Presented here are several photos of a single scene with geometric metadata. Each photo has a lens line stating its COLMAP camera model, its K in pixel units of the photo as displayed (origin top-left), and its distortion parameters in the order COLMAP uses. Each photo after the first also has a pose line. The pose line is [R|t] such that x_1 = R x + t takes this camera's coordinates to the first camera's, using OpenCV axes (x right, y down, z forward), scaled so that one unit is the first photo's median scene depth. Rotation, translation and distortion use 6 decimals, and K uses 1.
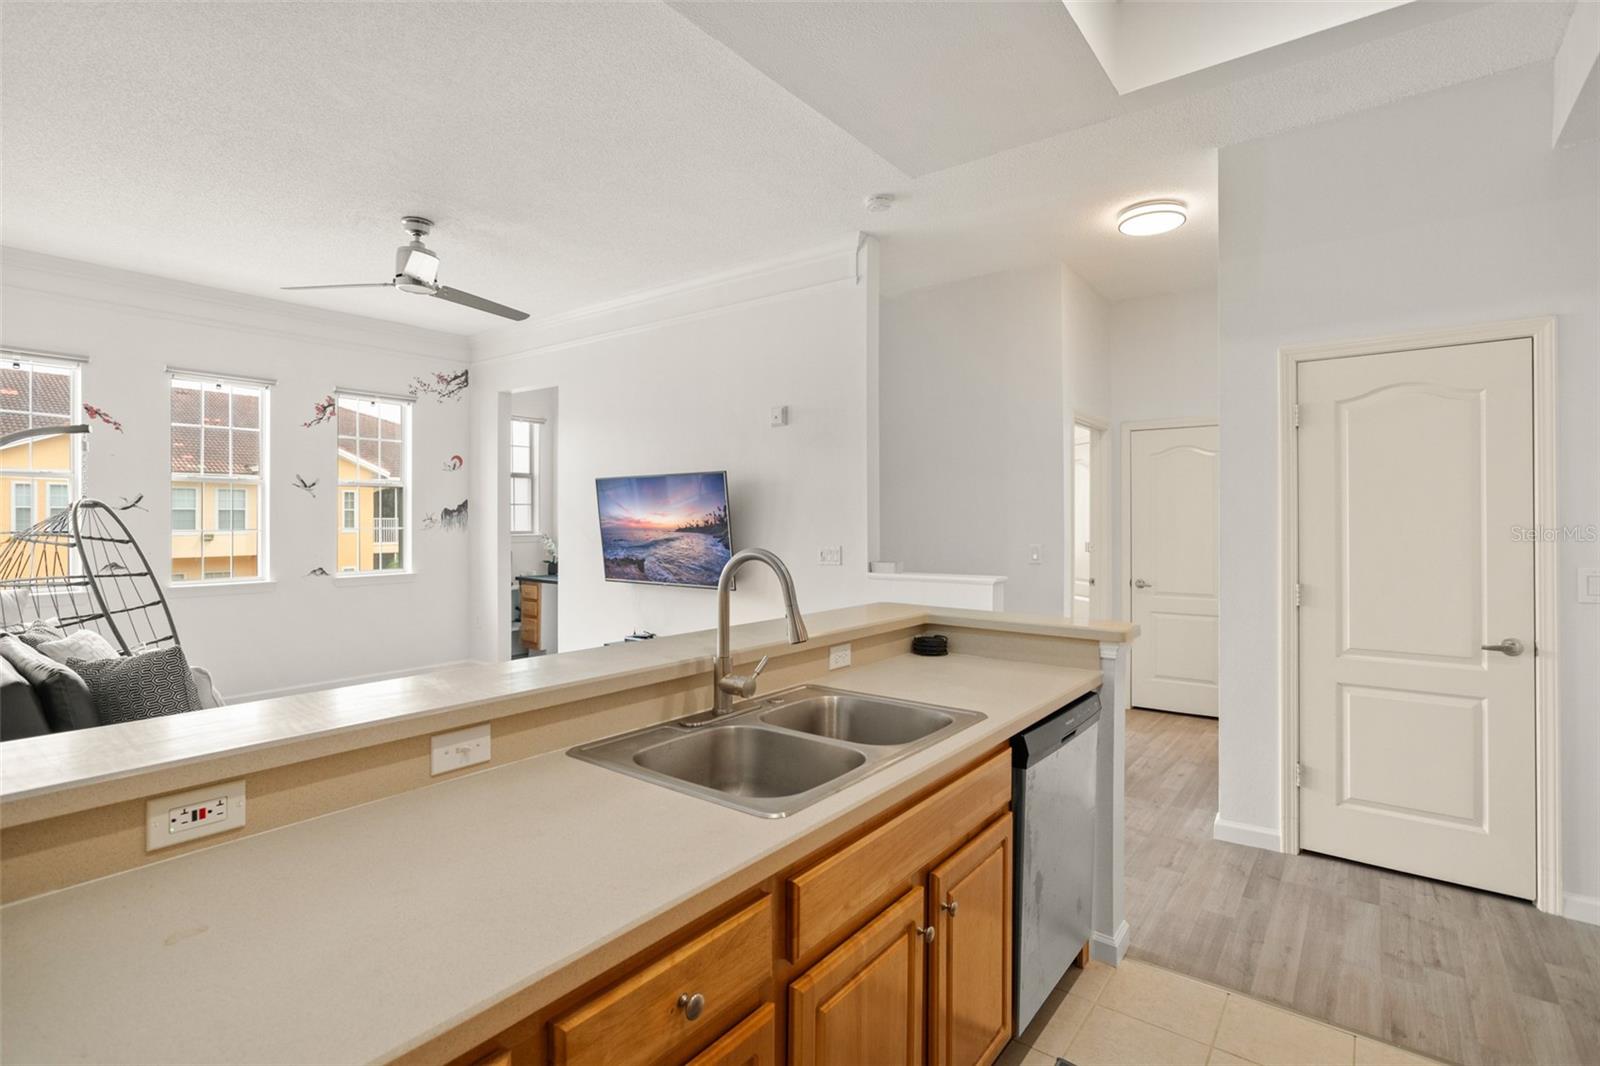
lens RADIAL K [[771.8, 0, 800.1], [0, 771.8, 525.0], [0, 0, 1]] dist [-0.003369, -0.000046]
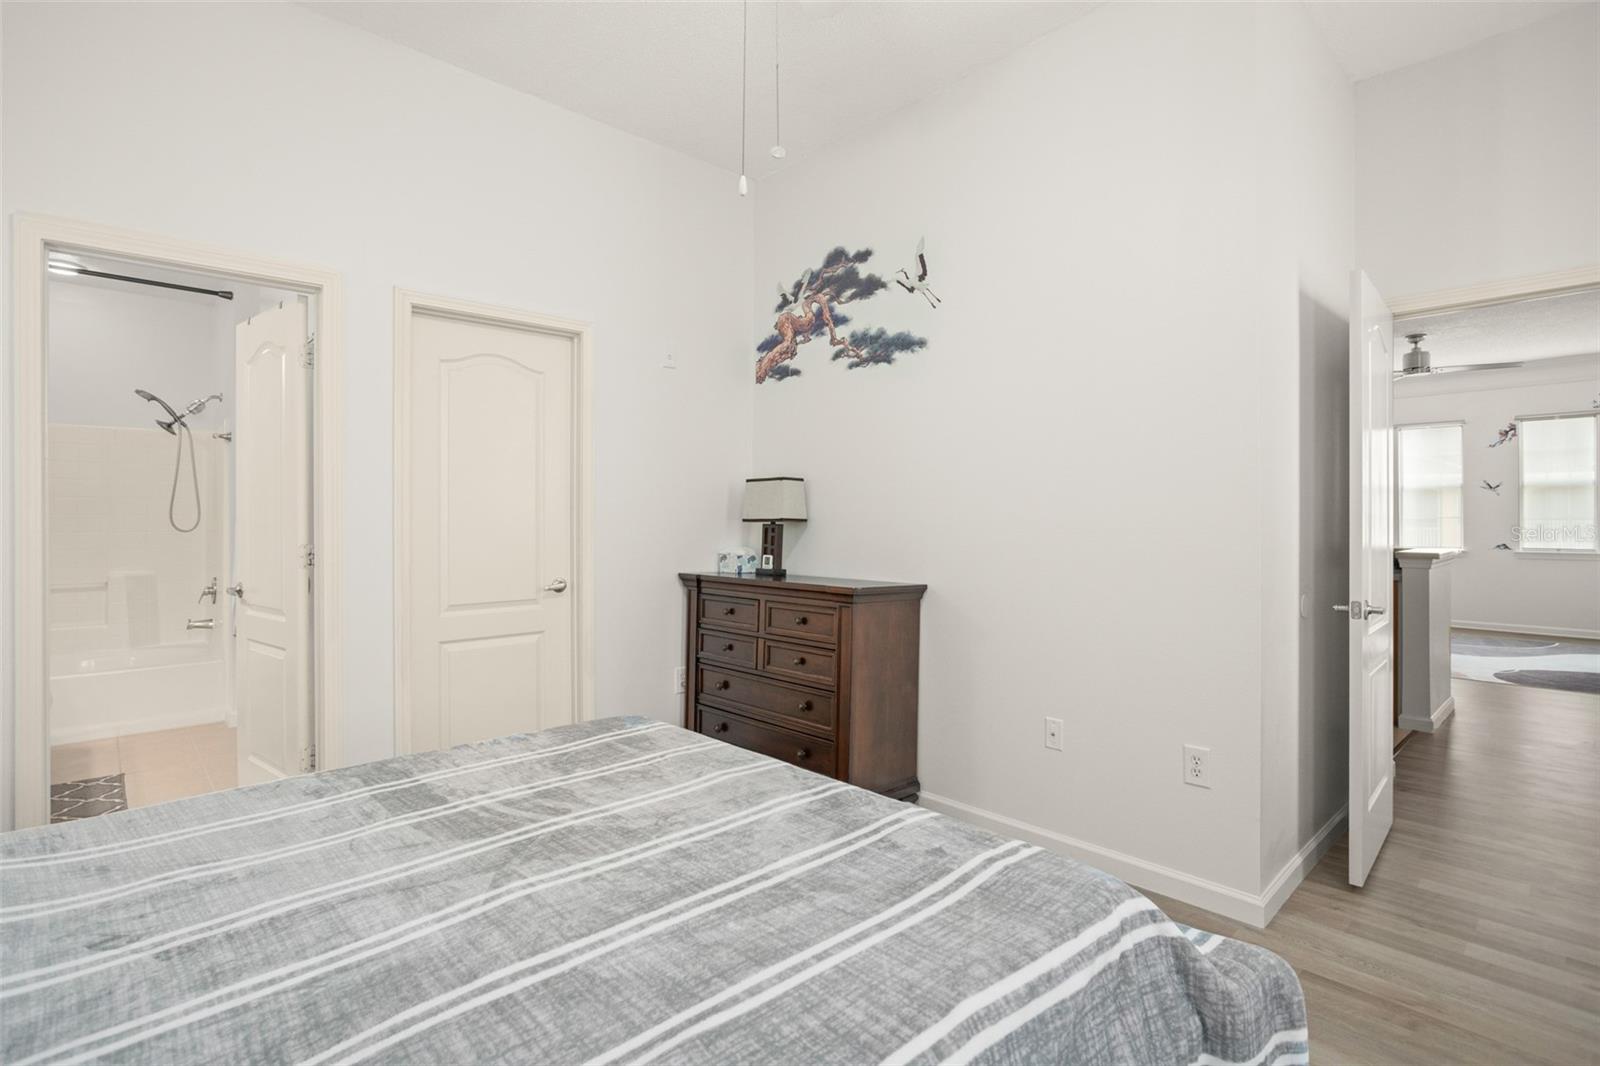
lens RADIAL K [[771.8, 0, 799.9], [0, 771.8, 526.1], [0, 0, 1]] dist [-0.003369, -0.000046]
pose [[-0.152245, 0.003201, -0.988338, 0.990261], [-0.004813, 0.999980, 0.003980, 0.022280], [0.988331, 0.005363, -0.152227, -0.071330]]
